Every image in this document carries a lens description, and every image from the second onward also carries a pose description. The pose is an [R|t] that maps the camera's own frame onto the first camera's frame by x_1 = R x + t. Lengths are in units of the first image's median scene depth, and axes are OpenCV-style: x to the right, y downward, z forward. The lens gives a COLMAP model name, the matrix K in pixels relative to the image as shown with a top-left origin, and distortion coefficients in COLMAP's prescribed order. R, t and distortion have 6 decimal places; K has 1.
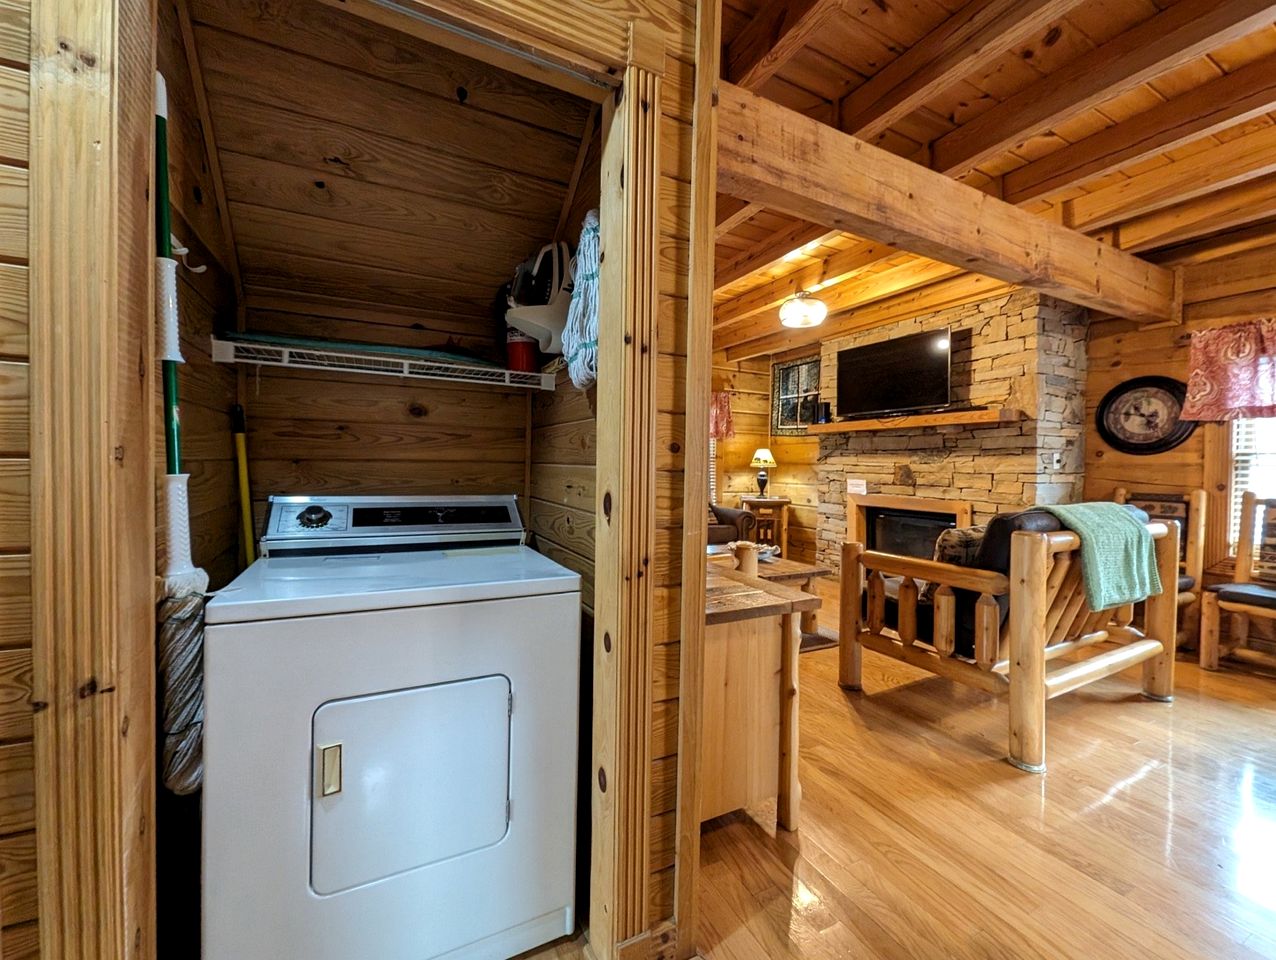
lens RADIAL K [[523.9, 0, 642.9], [0, 523.9, 473.4], [0, 0, 1]] dist [0.000524, 0.000408]
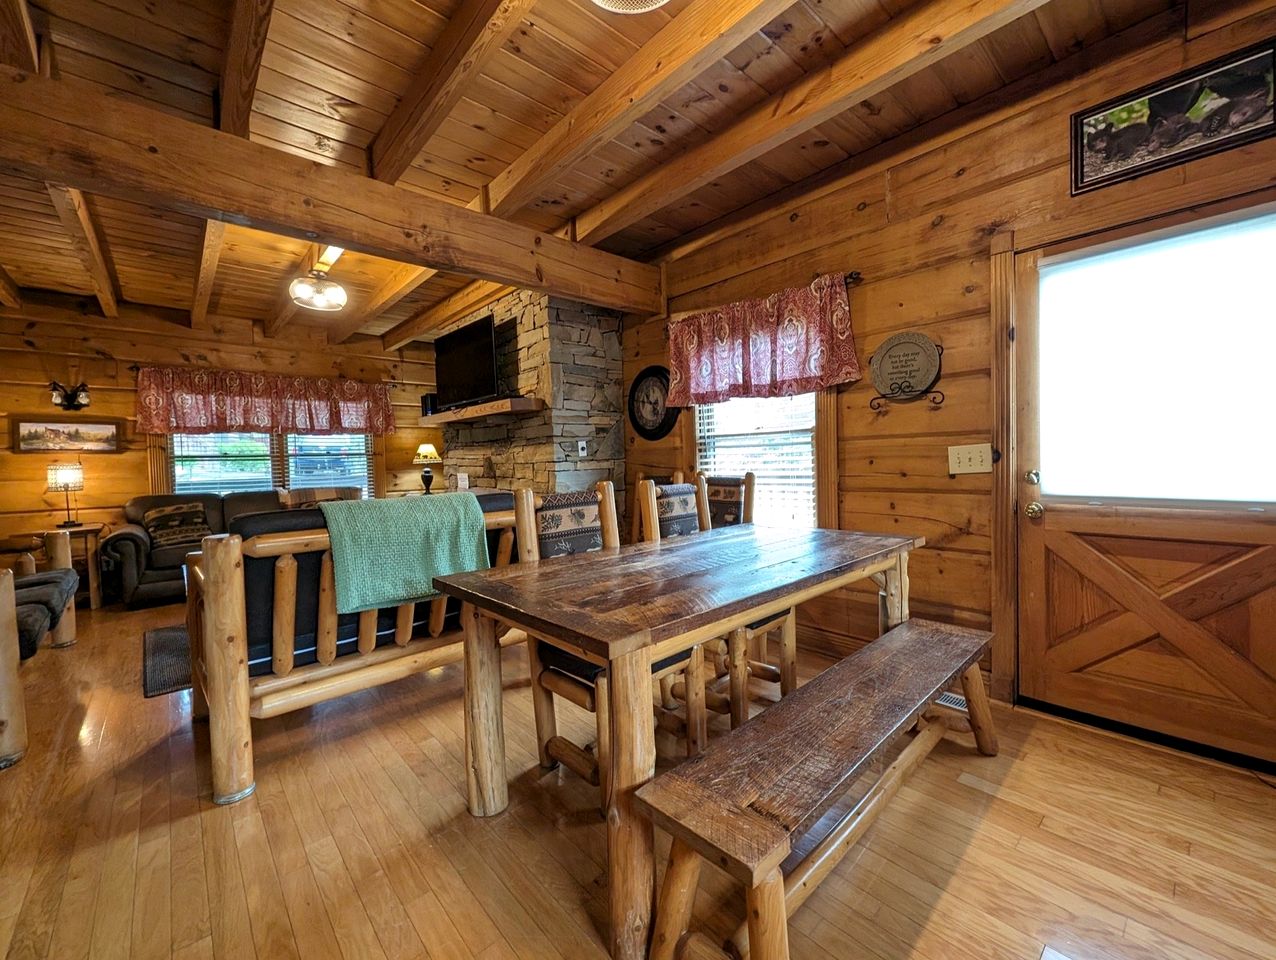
lens RADIAL K [[523.9, 0, 643.5], [0, 523.9, 477.1], [0, 0, 1]] dist [0.000524, 0.000408]
pose [[0.965391, -0.049001, 0.256163, 0.607023], [0.044061, 0.998716, 0.024993, 0.011363], [-0.257059, -0.012841, 0.966310, -0.023030]]
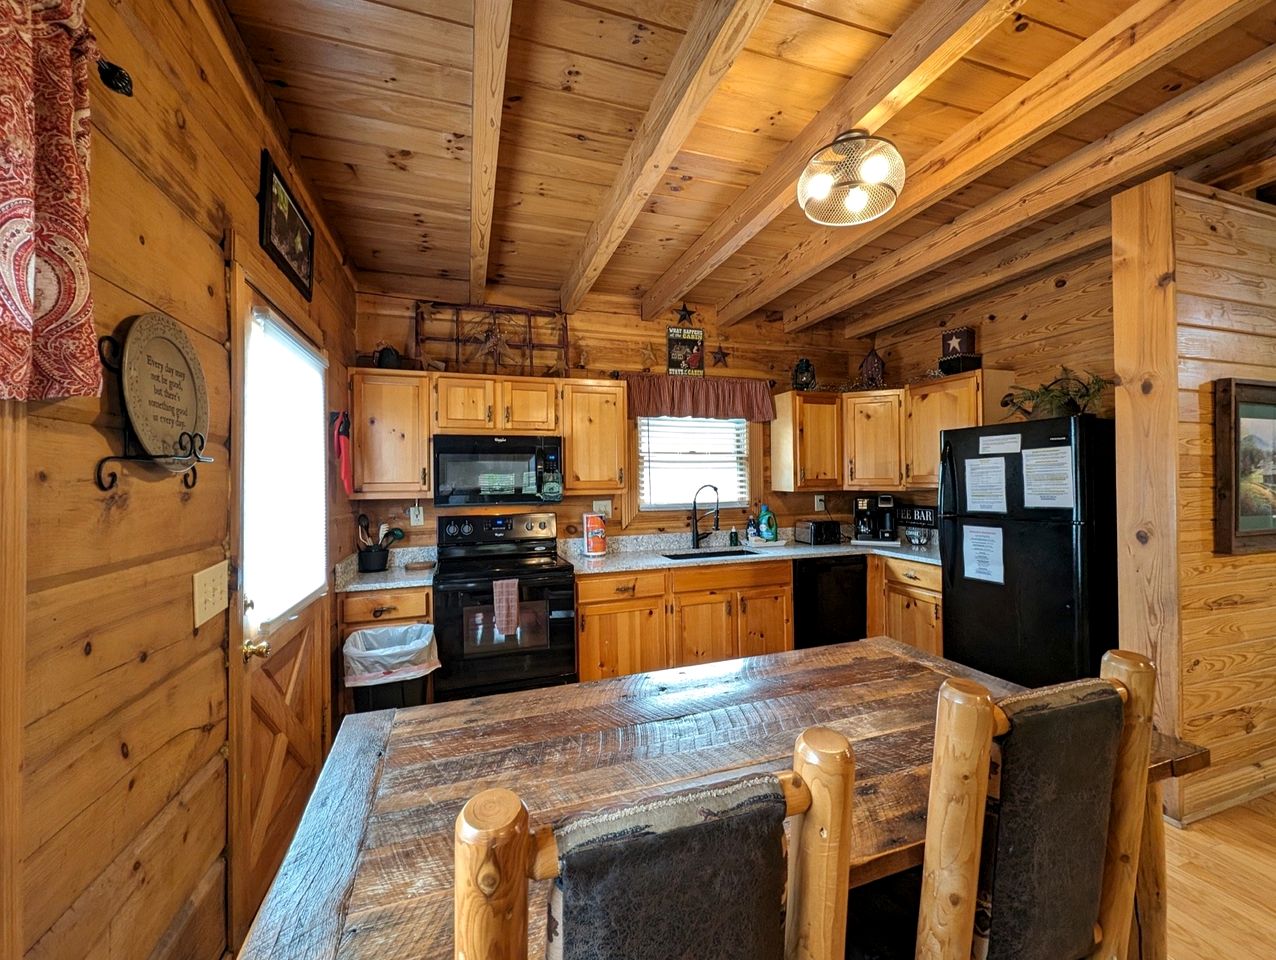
lens RADIAL K [[523.9, 0, 638.8], [0, 523.9, 475.7], [0, 0, 1]] dist [0.000524, 0.000408]
pose [[-0.988285, 0.000918, 0.152615, 0.803519], [0.001809, 0.999982, 0.005702, -0.052425], [-0.152607, 0.005911, -0.988269, 0.744822]]
